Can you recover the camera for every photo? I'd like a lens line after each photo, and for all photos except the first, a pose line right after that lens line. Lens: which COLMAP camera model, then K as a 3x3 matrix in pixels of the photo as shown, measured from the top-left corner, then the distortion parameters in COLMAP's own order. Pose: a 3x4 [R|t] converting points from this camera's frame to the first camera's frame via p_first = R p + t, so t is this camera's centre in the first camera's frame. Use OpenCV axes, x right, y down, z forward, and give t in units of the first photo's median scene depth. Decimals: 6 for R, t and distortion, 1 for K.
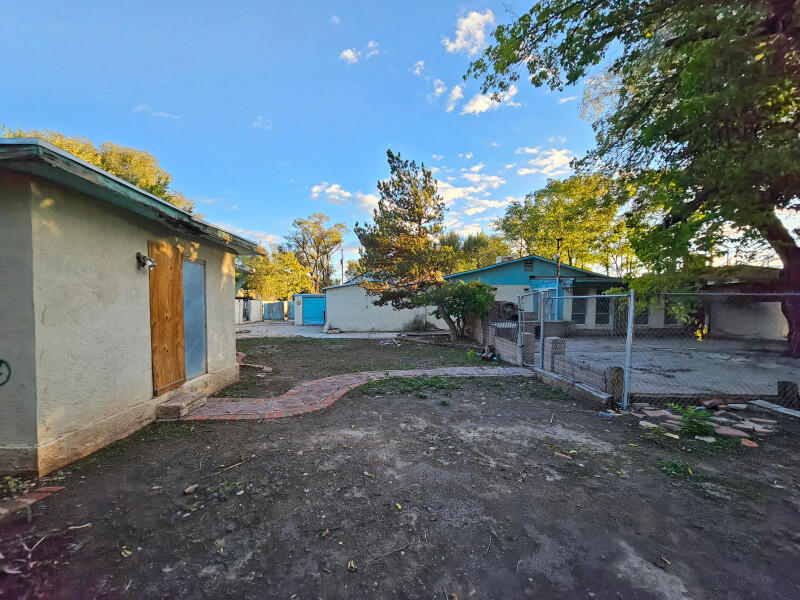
lens RADIAL K [[323.6, 0, 400.1], [0, 323.6, 303.1], [0, 0, 1]] dist [0.001436, 0.000093]
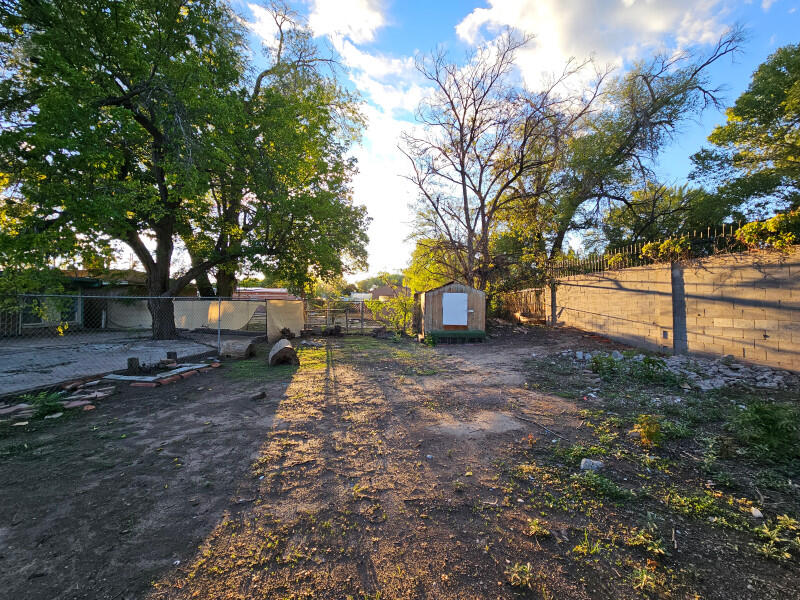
lens RADIAL K [[323.6, 0, 400.1], [0, 323.6, 300.6], [0, 0, 1]] dist [0.001436, 0.000093]
pose [[0.128612, 0.004008, 0.991687, -0.081553], [-0.013243, 0.999910, -0.002324, -0.023539], [-0.991607, -0.012834, 0.128654, -0.351274]]
